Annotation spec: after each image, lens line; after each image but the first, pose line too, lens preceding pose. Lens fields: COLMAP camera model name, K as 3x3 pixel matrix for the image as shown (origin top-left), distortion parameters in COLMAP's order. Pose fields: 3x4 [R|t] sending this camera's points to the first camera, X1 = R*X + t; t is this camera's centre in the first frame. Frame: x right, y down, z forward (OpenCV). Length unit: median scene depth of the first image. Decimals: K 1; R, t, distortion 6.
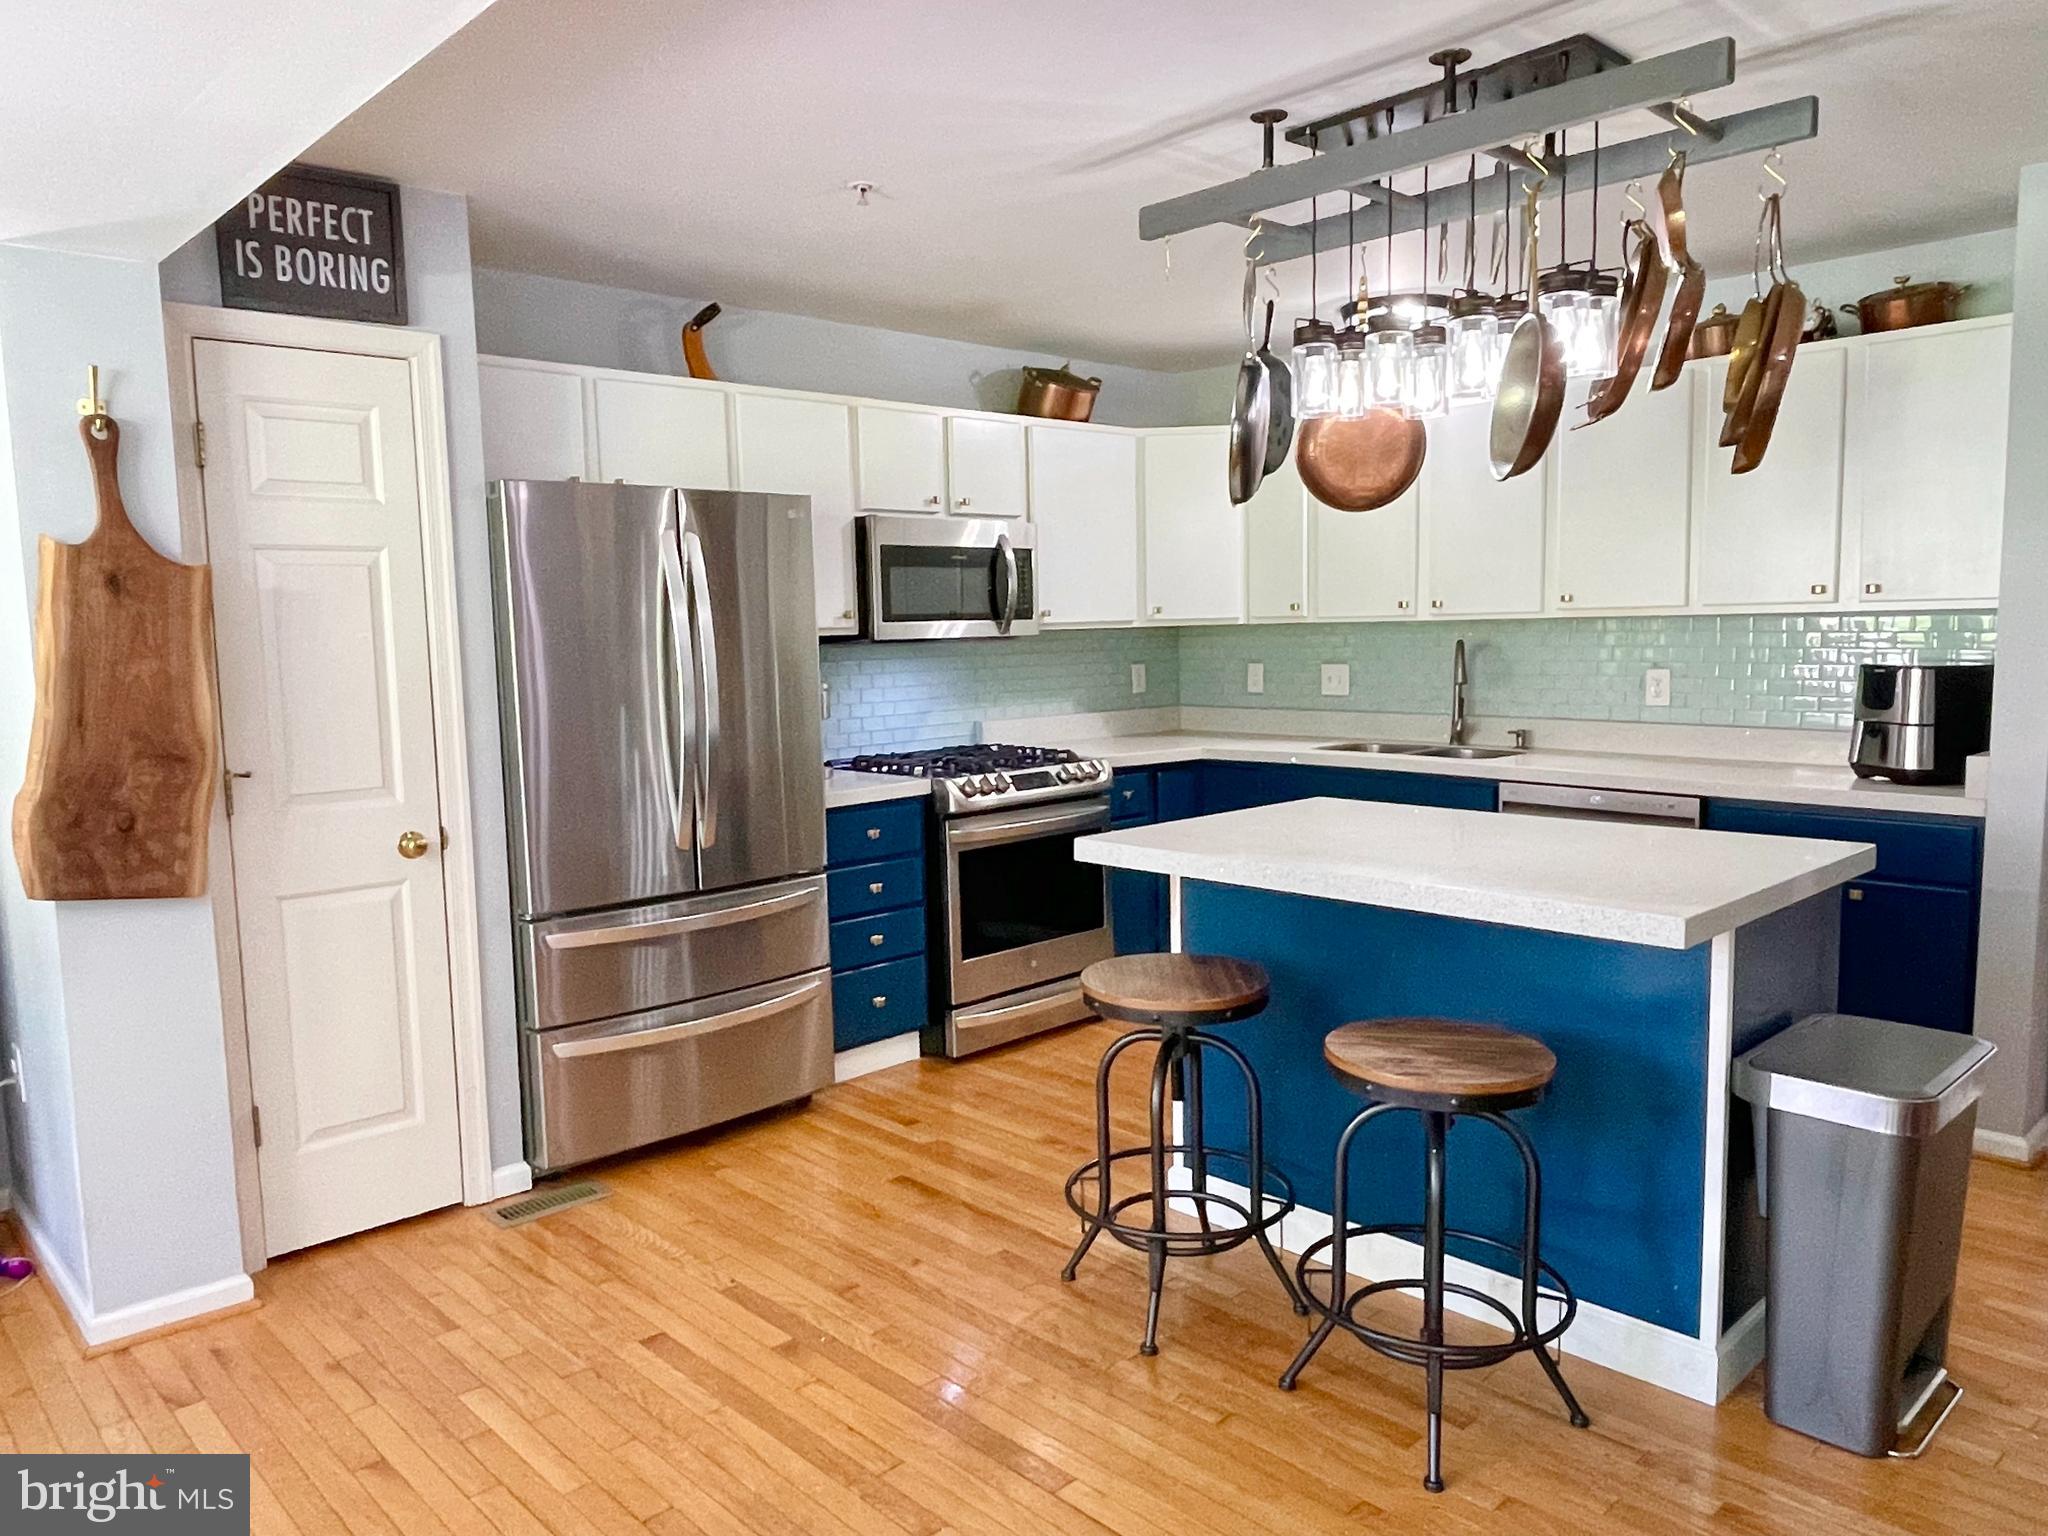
lens RADIAL K [[1421.3, 0, 1020.6], [0, 1421.3, 763.9], [0, 0, 1]] dist [-0.000426, 0.002324]
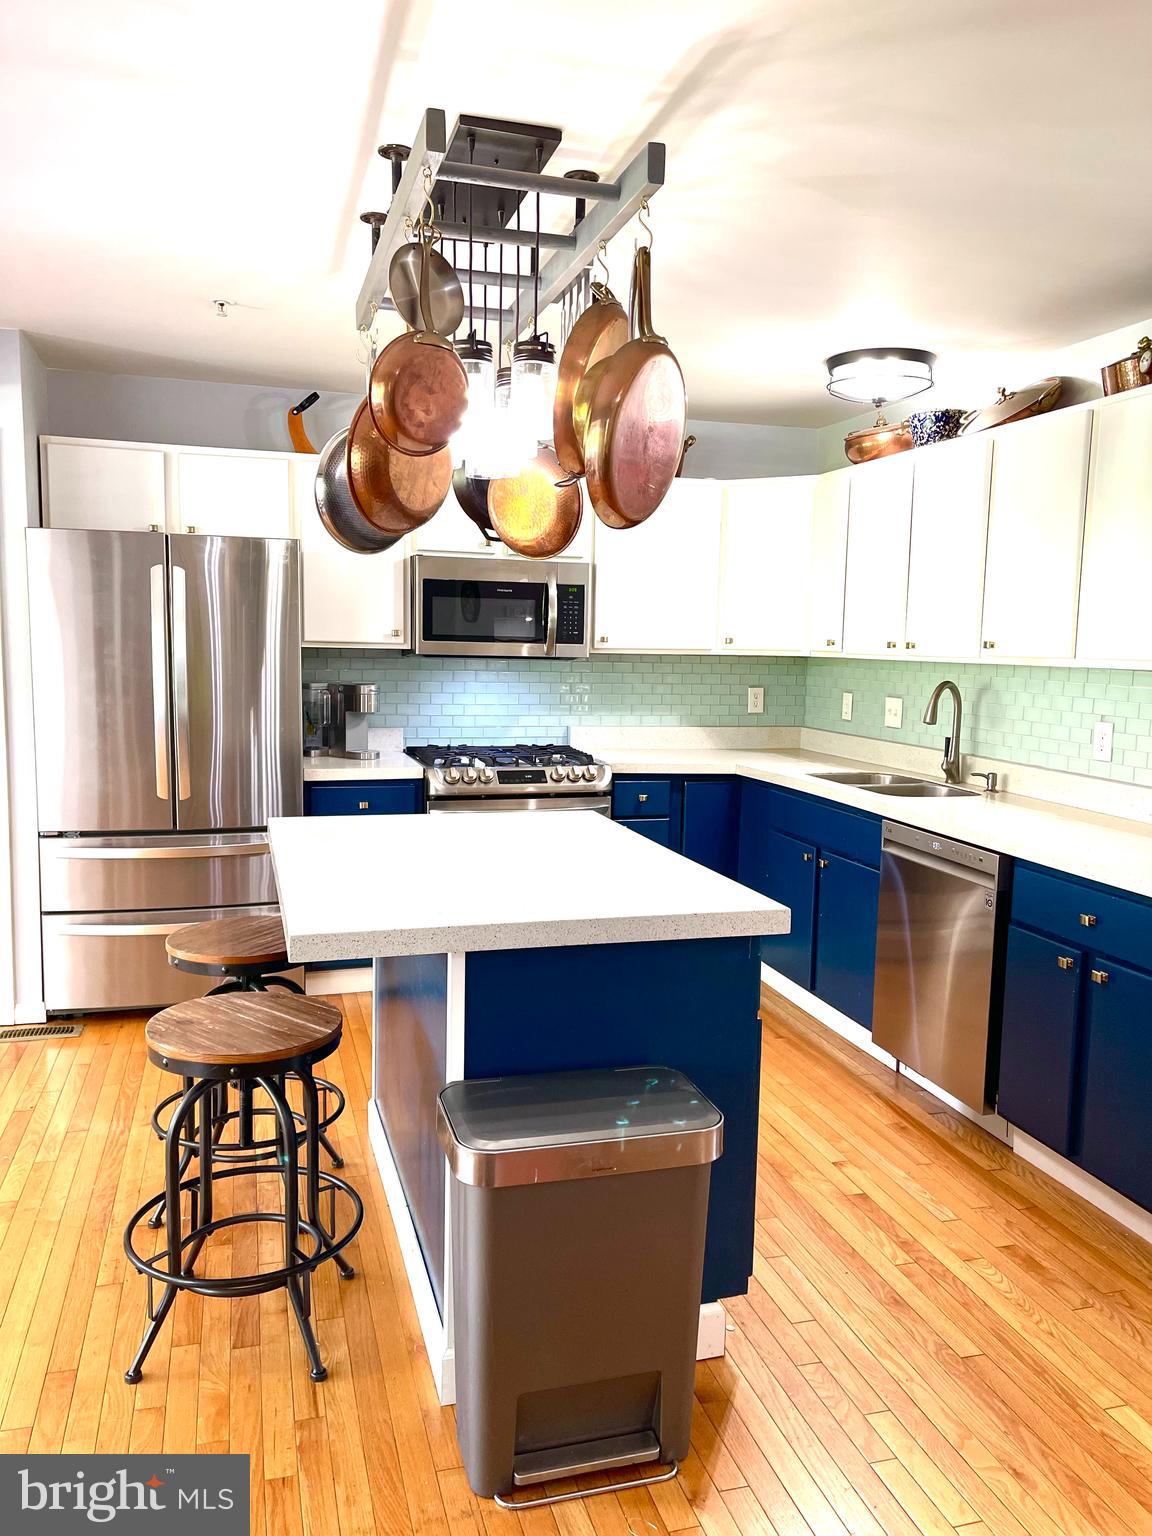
lens RADIAL K [[1160.4, 0, 580.0], [0, 1160.4, 773.1], [0, 0, 1]] dist [0.002597, -0.007102]
pose [[0.893946, 0.092209, -0.438586, 0.450620], [-0.085085, 0.995726, 0.035920, -0.028729], [0.440023, 0.005207, 0.897971, 0.128391]]
